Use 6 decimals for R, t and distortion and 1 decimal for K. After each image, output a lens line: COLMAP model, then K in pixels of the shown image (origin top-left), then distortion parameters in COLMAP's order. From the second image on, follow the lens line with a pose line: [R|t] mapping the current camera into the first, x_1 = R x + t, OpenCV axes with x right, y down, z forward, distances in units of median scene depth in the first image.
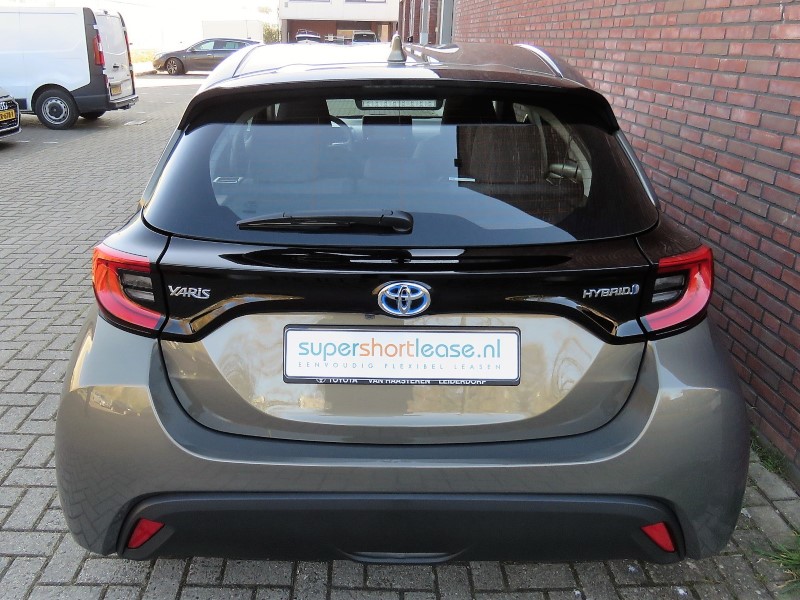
lens RADIAL K [[705.1, 0, 372.1], [0, 705.1, 301.1], [0, 0, 1]] dist [0.005776, 0.005282]
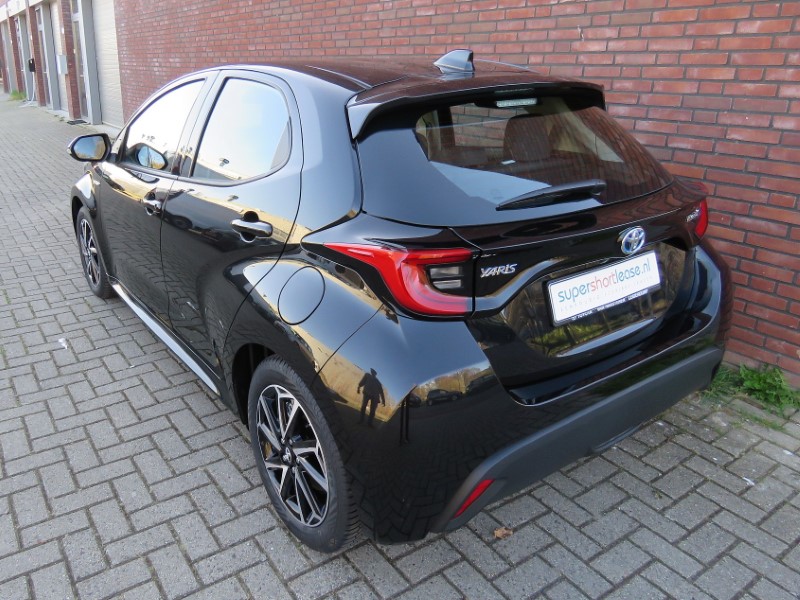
lens RADIAL K [[633.8, 0, 400.0], [0, 633.8, 300.0], [0, 0, 1]] dist [-0.000203, 0.002397]
pose [[0.823554, -0.216458, 0.524313, -0.527494], [0.213090, 0.974685, 0.067683, -0.038605], [-0.525691, 0.055986, 0.848831, 0.115060]]
